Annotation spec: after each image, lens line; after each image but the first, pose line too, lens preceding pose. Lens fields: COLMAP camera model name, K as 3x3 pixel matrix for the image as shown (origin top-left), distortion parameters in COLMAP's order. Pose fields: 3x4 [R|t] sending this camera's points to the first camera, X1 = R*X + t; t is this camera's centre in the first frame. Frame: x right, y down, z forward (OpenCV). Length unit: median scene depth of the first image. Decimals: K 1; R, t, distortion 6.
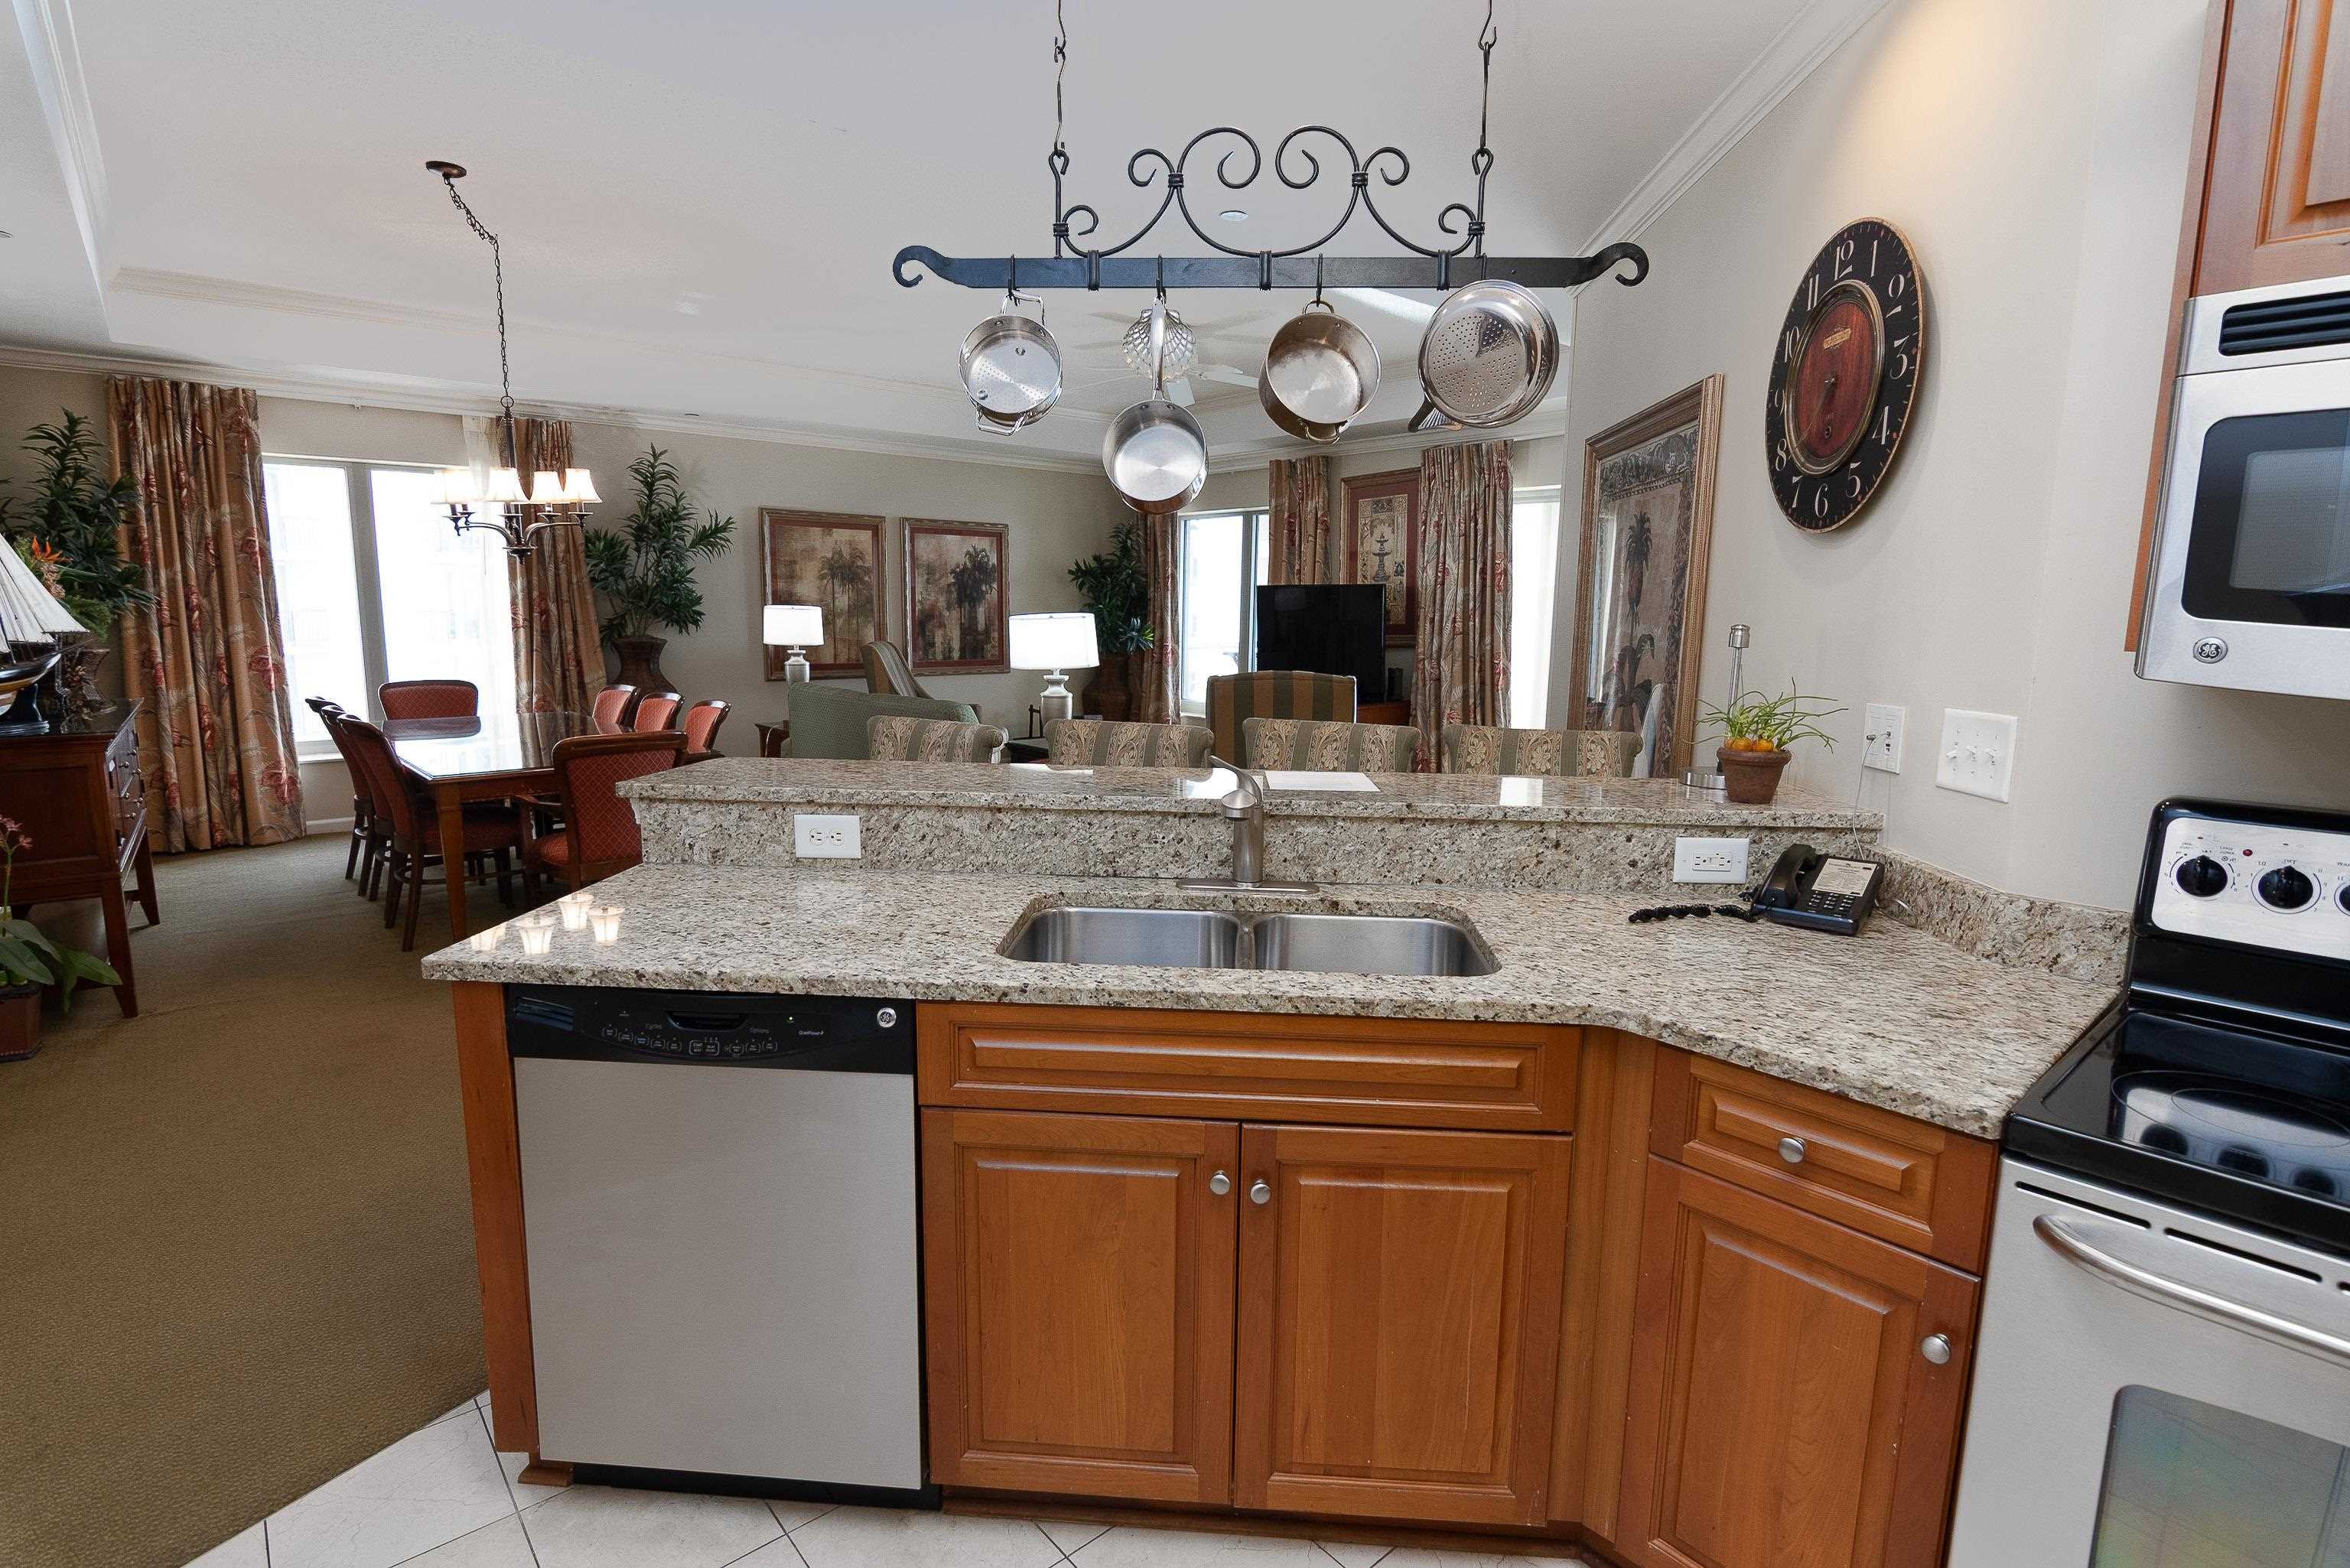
lens RADIAL K [[1148.0, 0, 1162.2], [0, 1148.0, 775.0], [0, 0, 1]] dist [-0.004753, -0.006226]
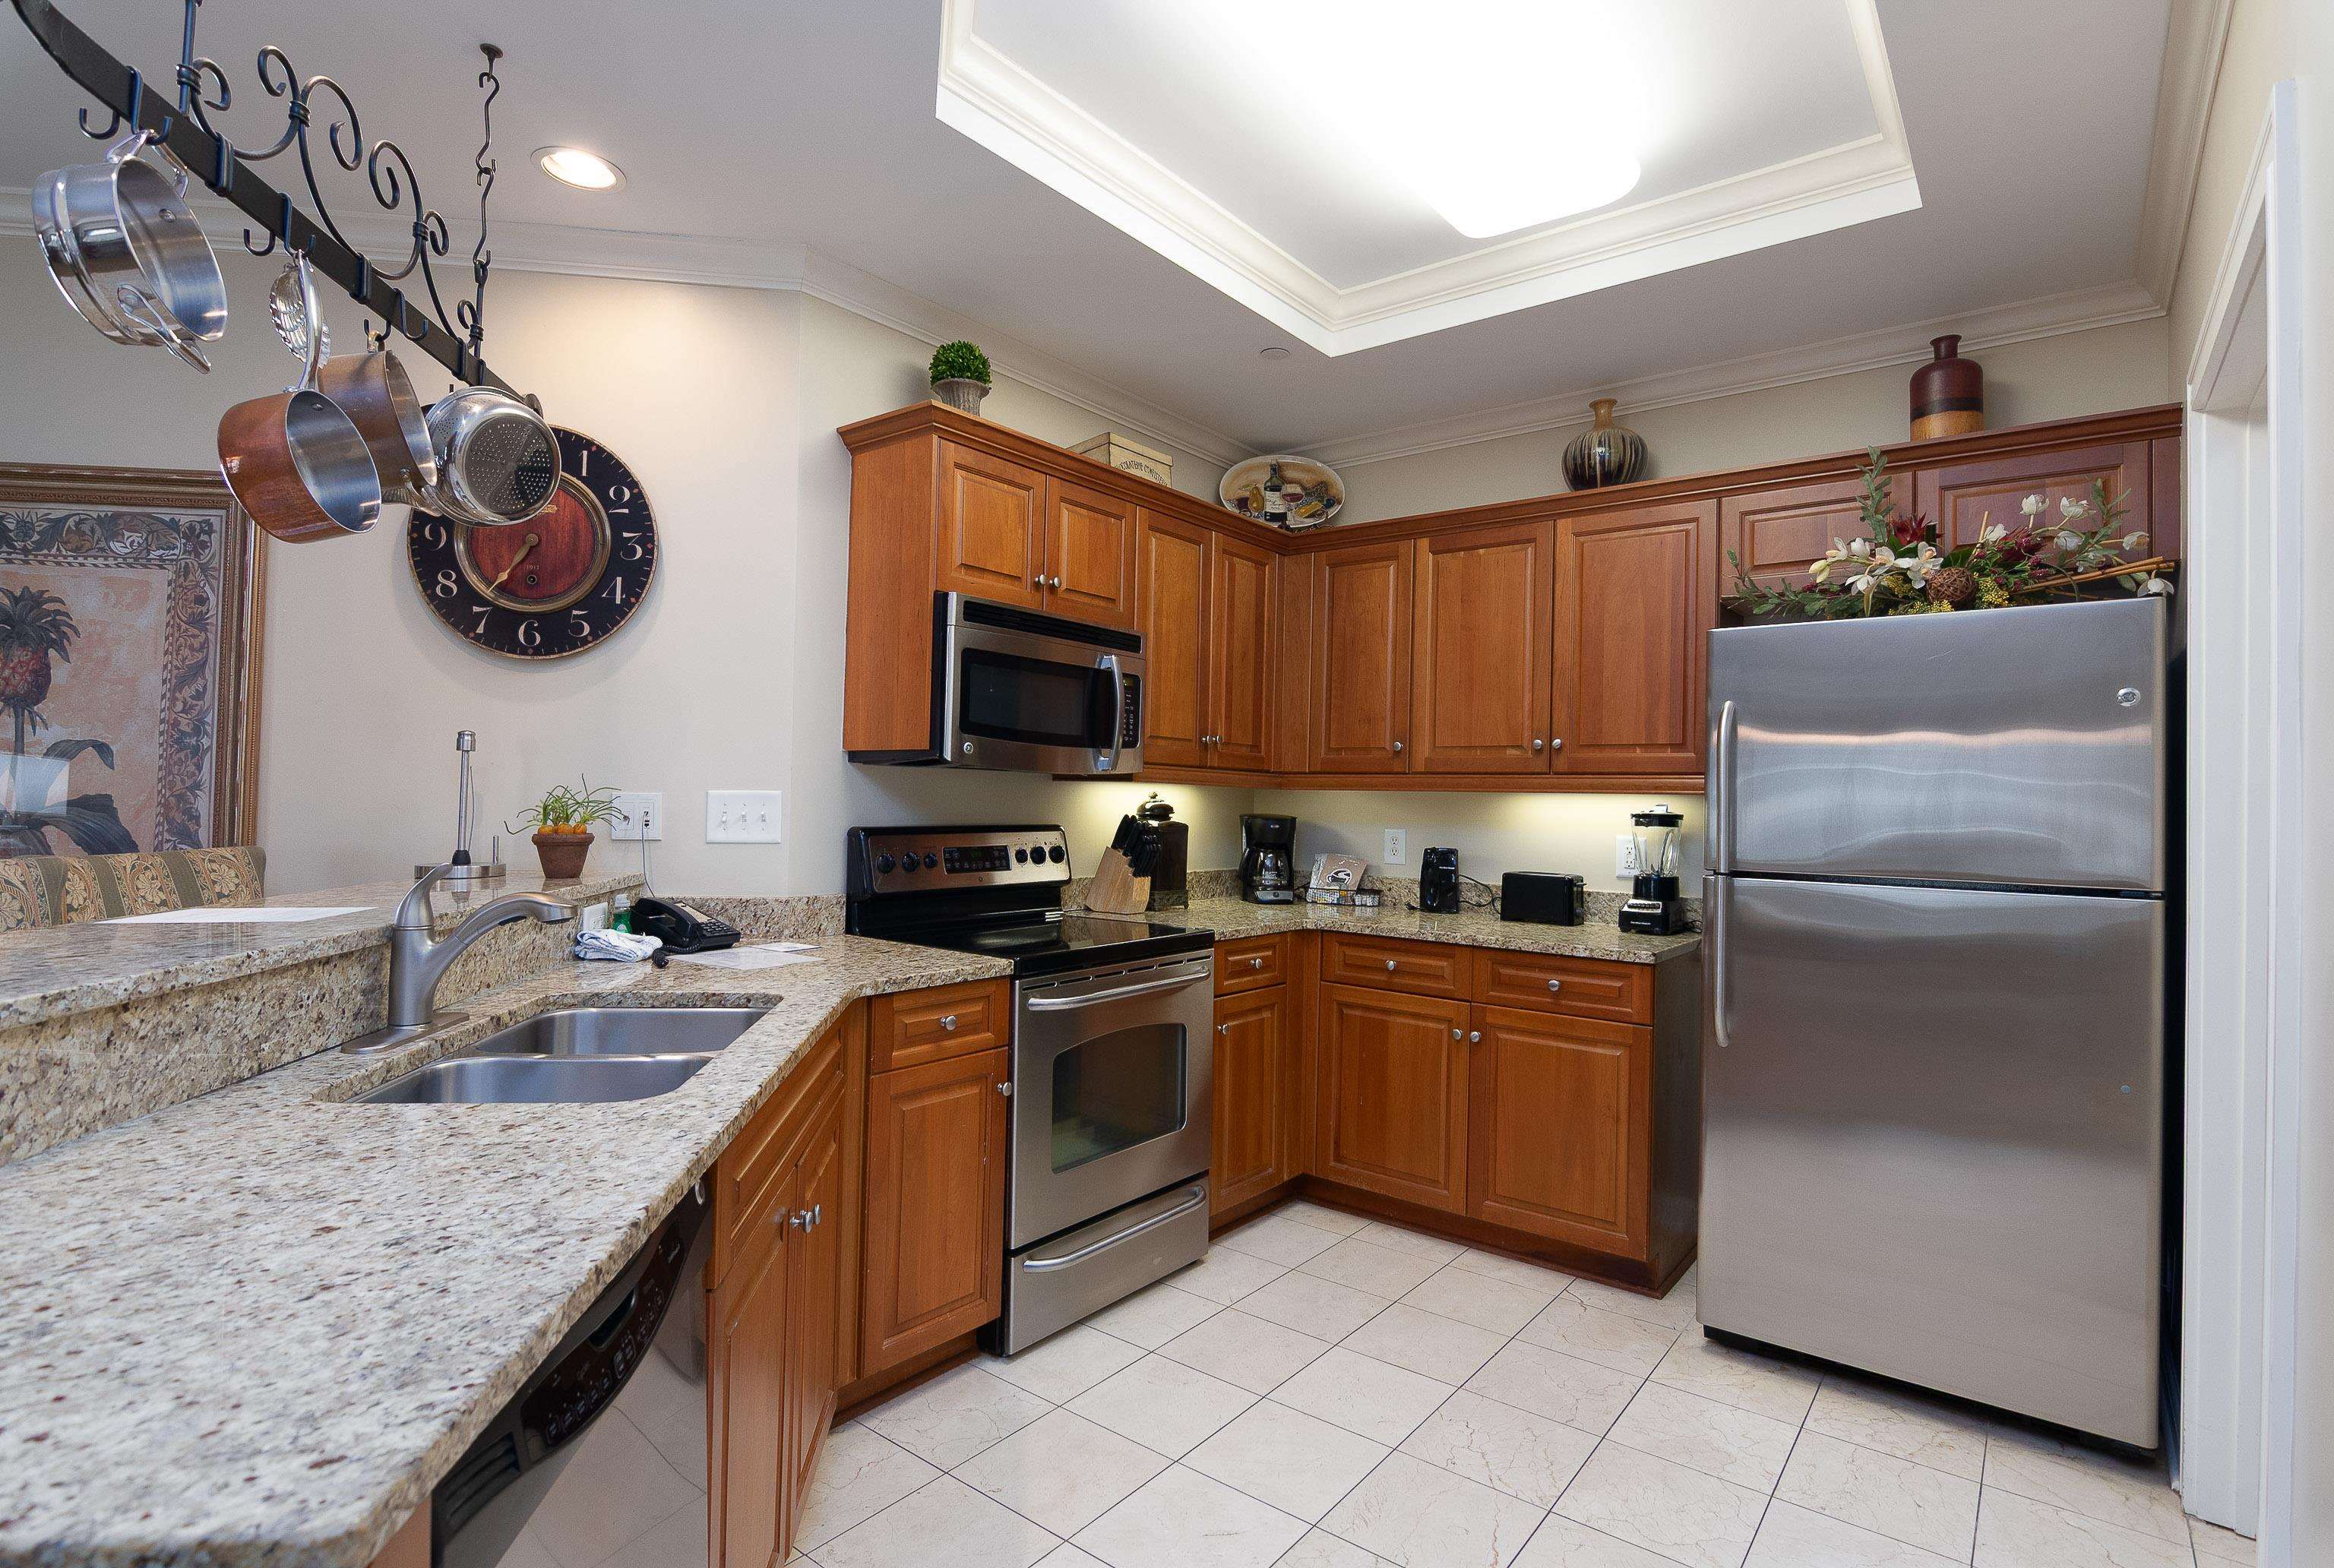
lens RADIAL K [[1140.2, 0, 1180.5], [0, 1140.2, 778.1], [0, 0, 1]] dist [-0.004753, -0.006226]
pose [[-0.201806, -0.000424, 0.979425, -0.228661], [0.119279, 0.992546, 0.025007, -0.009517], [-0.972135, 0.121872, -0.200251, 0.174675]]
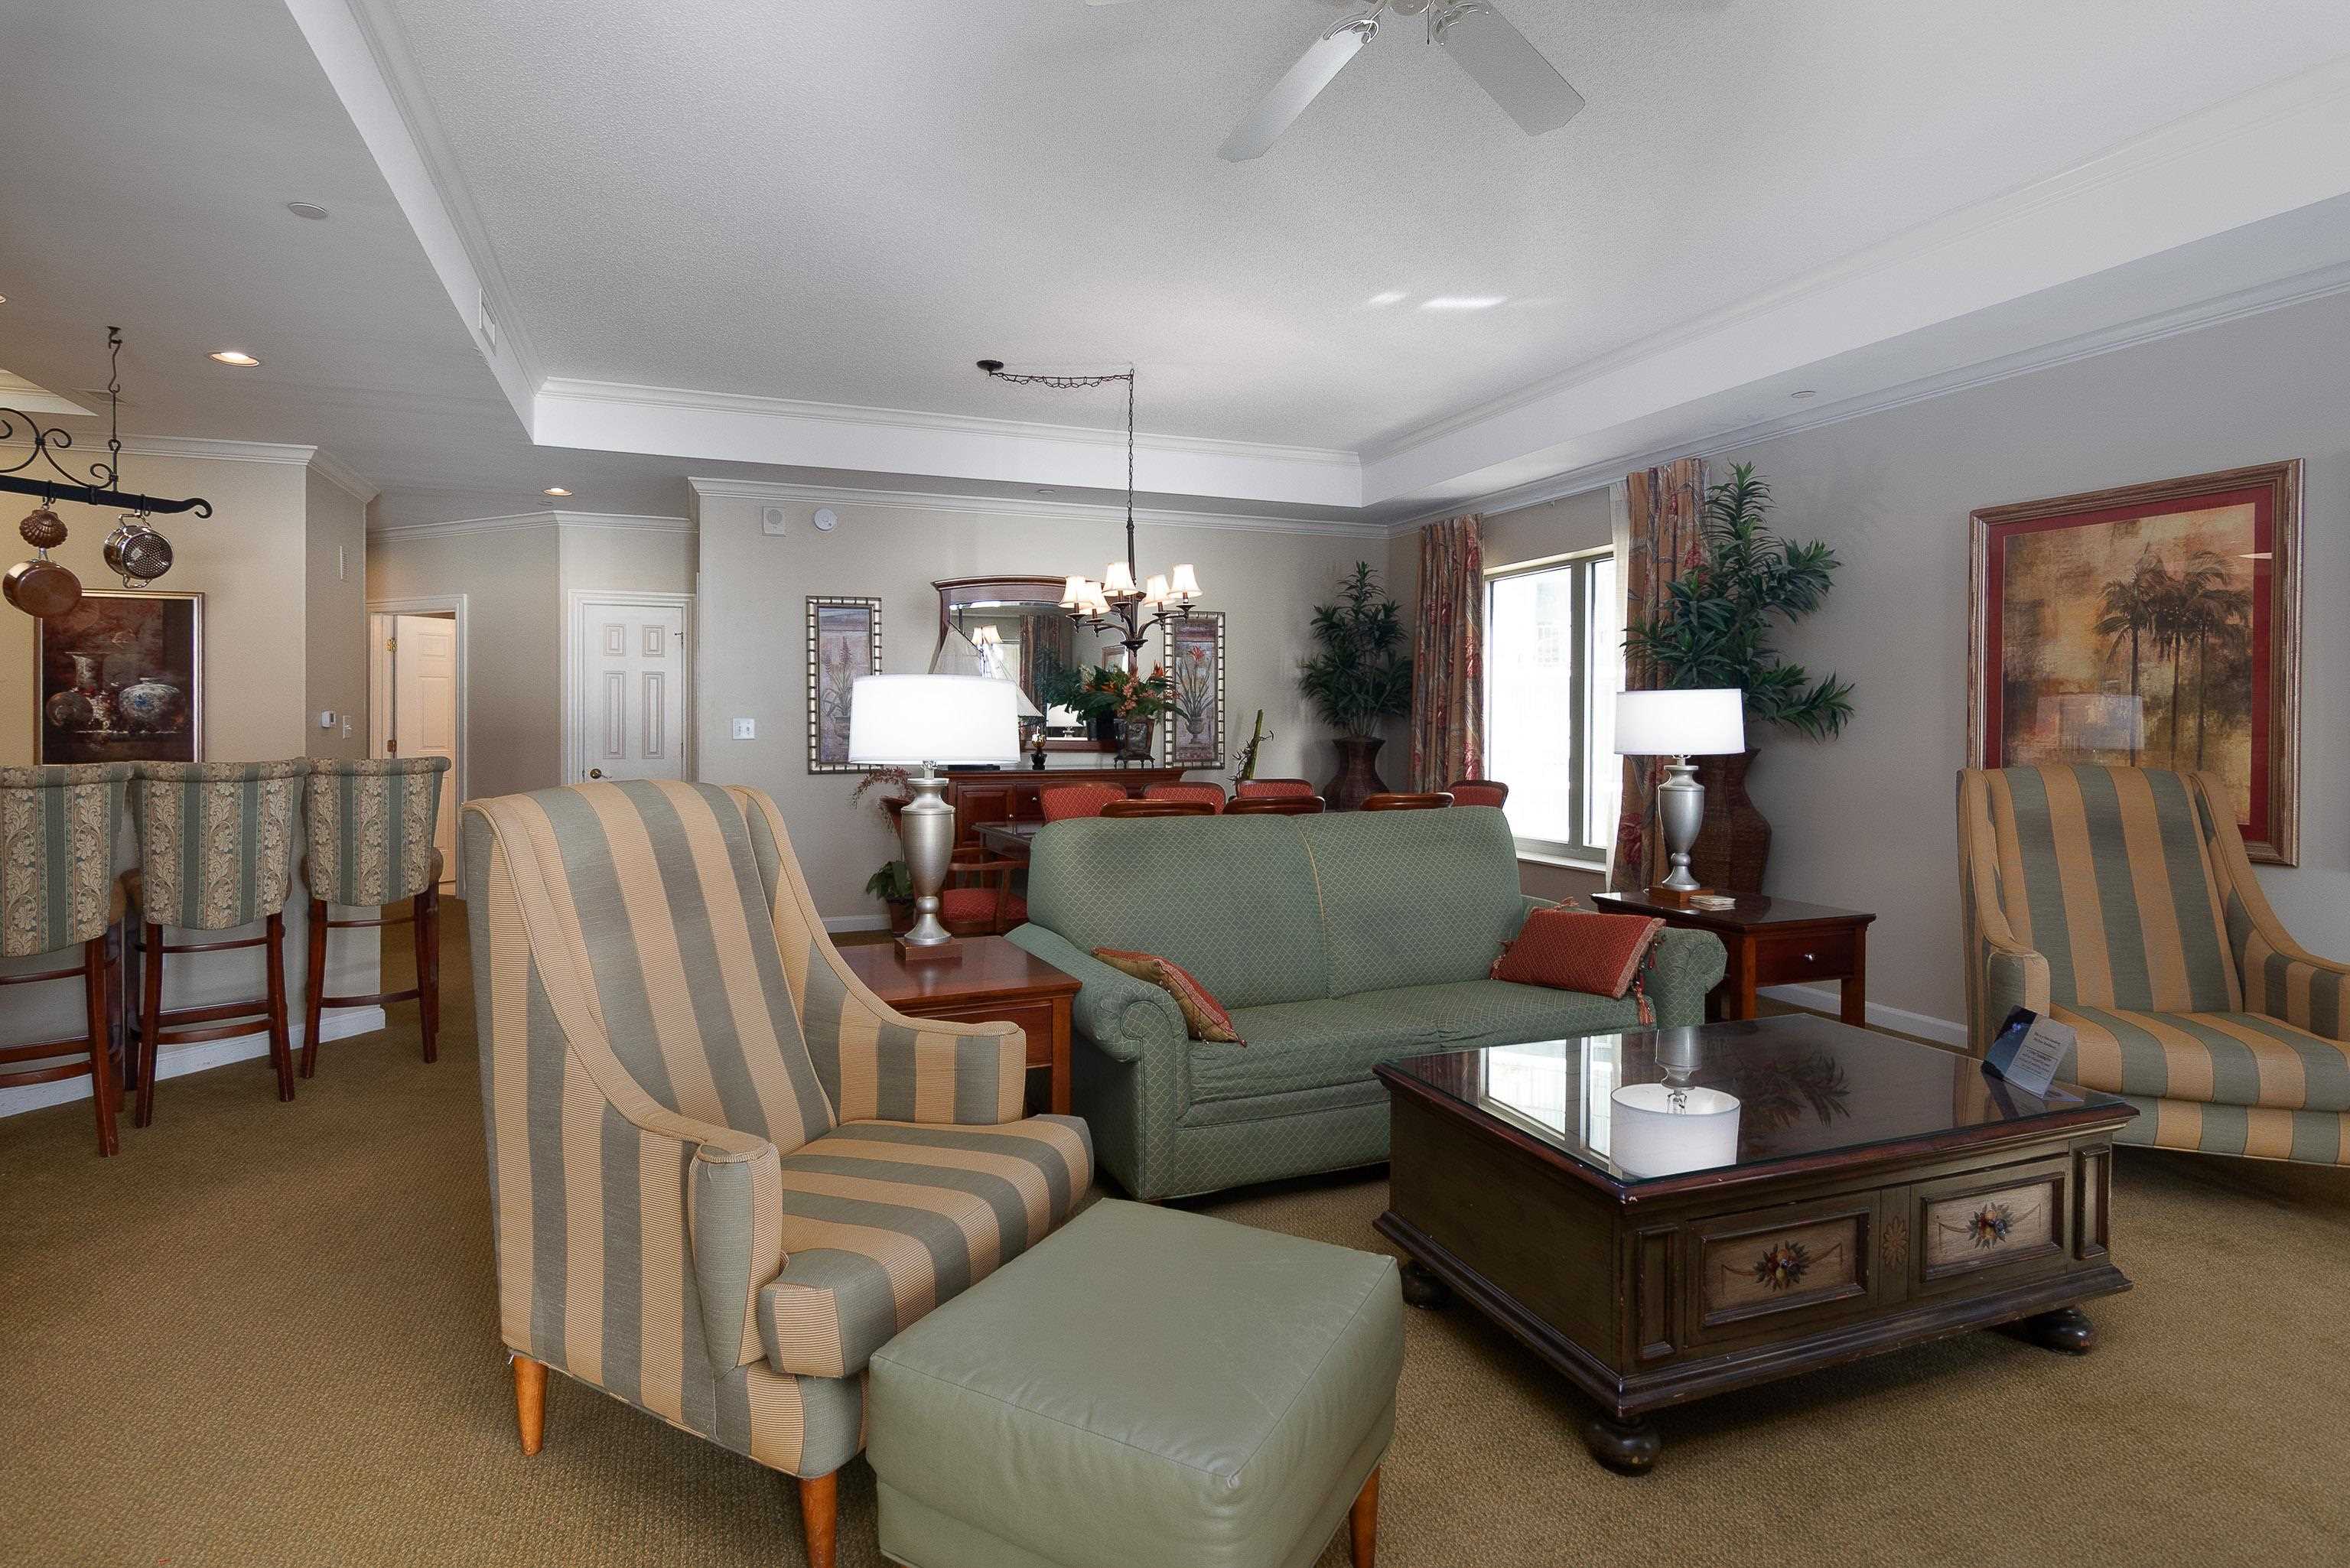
lens RADIAL K [[1148.0, 0, 1153.6], [0, 1148.0, 729.8], [0, 0, 1]] dist [-0.004753, -0.006226]
pose [[-0.323708, -0.006985, -0.946131, 0.290389], [-0.147406, 0.988135, 0.043139, -0.106797], [0.934604, 0.153430, -0.320897, 0.892818]]
